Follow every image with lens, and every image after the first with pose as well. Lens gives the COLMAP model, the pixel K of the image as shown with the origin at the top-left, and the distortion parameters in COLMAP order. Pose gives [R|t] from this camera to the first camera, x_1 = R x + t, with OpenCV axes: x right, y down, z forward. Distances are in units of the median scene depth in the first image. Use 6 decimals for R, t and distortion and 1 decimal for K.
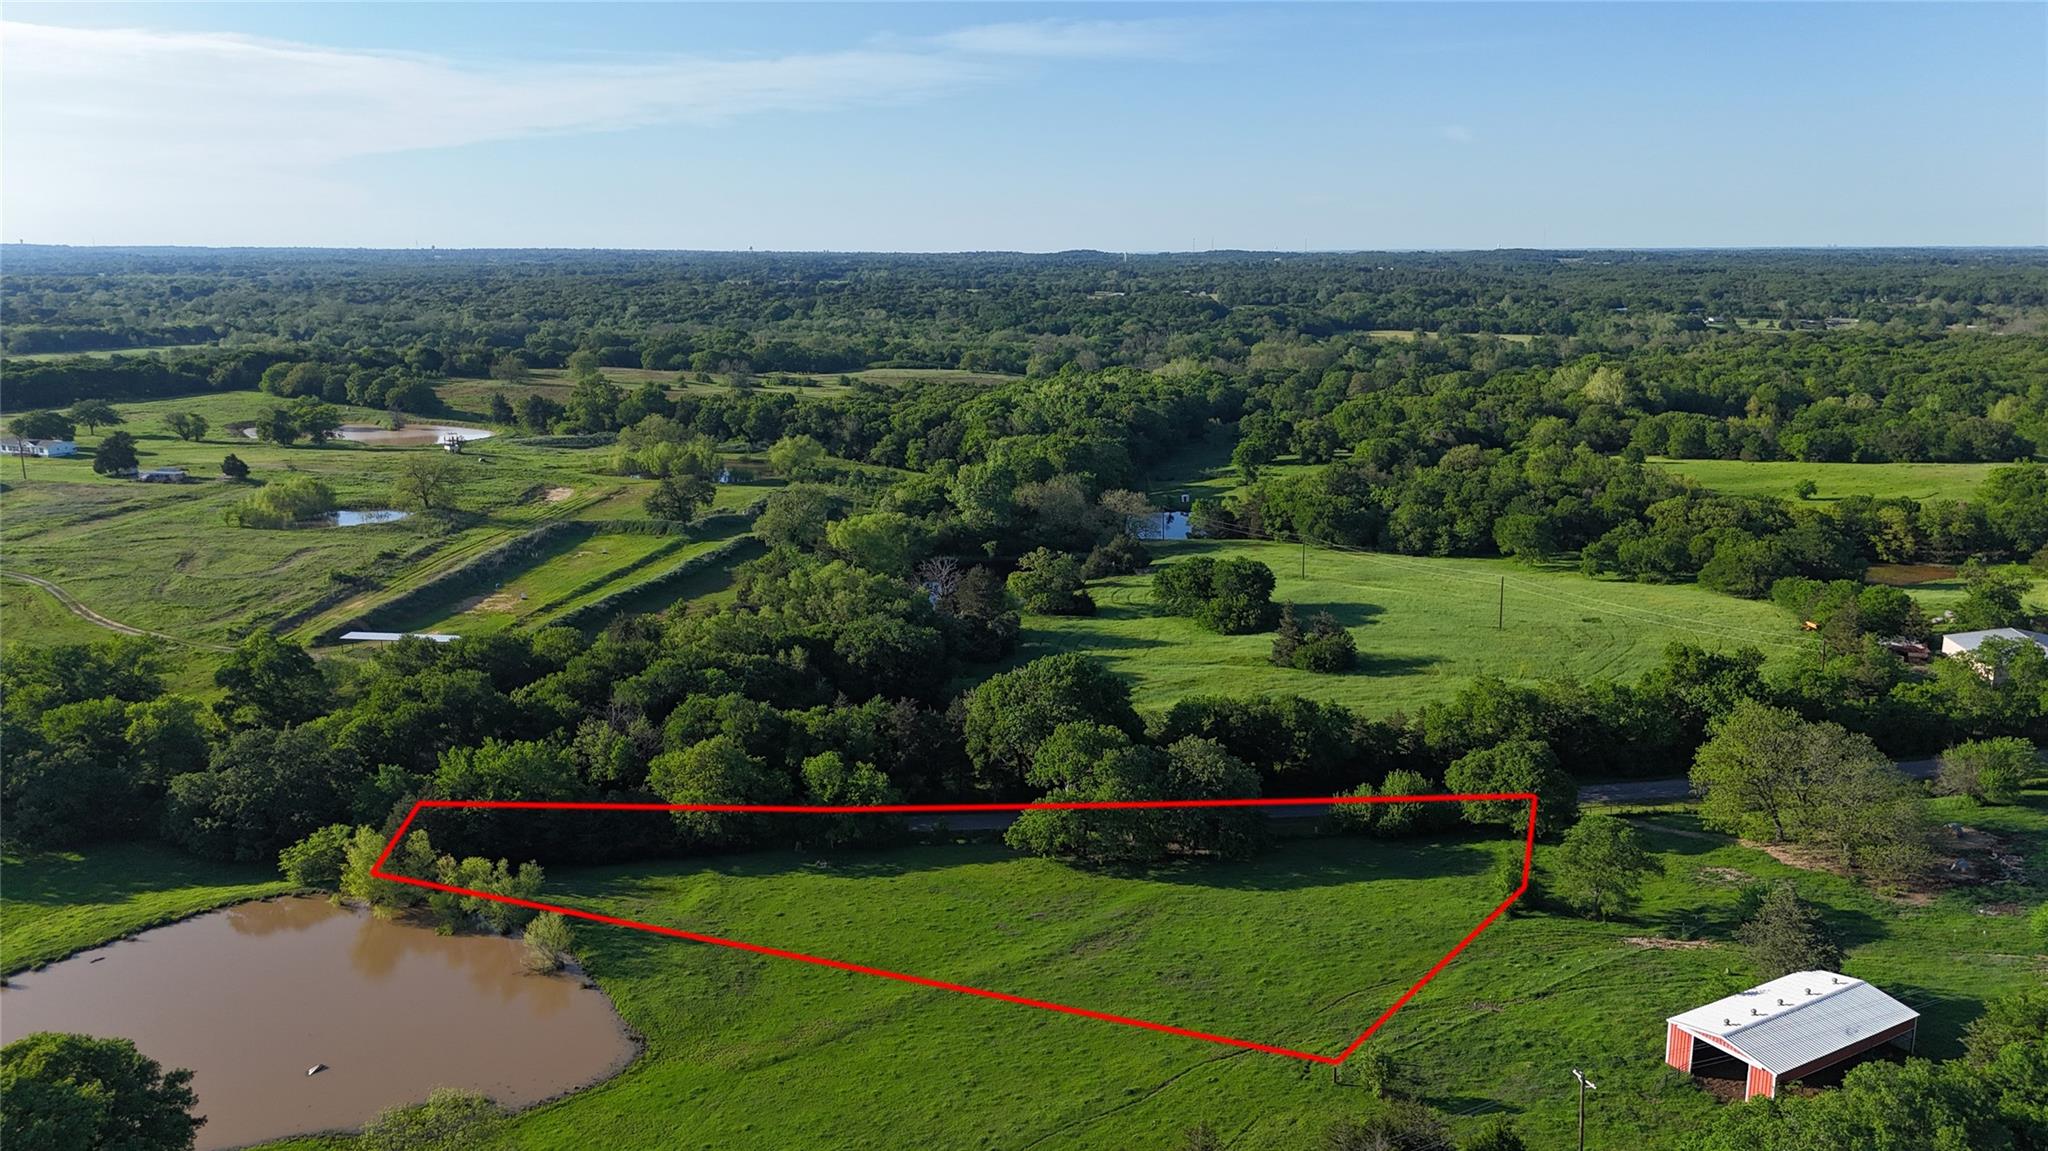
lens RADIAL K [[1500.0, 0, 1018.7], [0, 1500.0, 565.5], [0, 0, 1]] dist [0.089440, -0.099799]
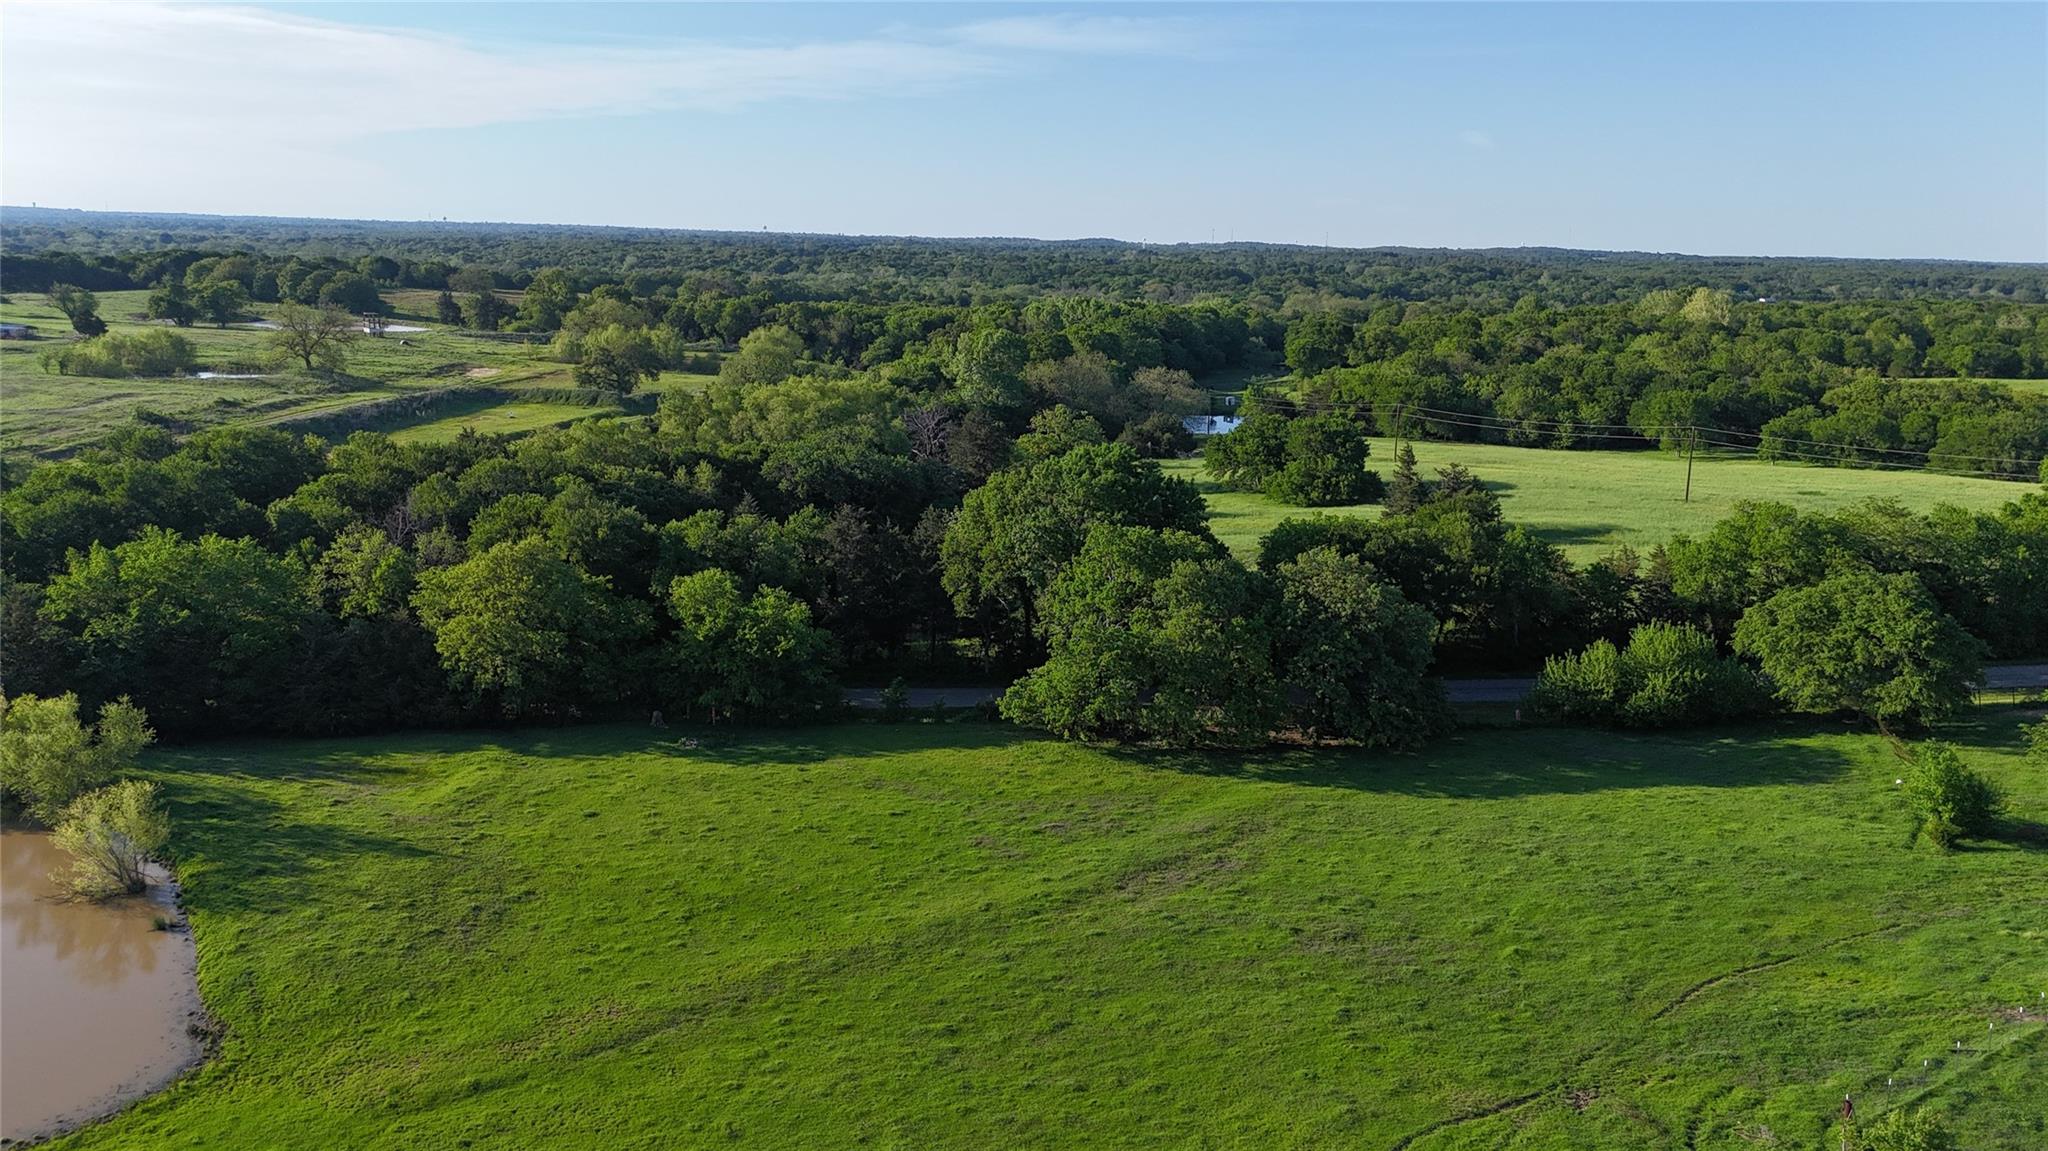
lens RADIAL K [[1509.4, 0, 1024.0], [0, 1509.4, 575.5], [0, 0, 1]] dist [0.070887, -0.061440]
pose [[0.999605, 0.028069, -0.001368, -0.000072], [-0.028052, 0.999538, 0.011666, 0.119658], [0.001695, -0.011623, 0.999931, 0.399037]]
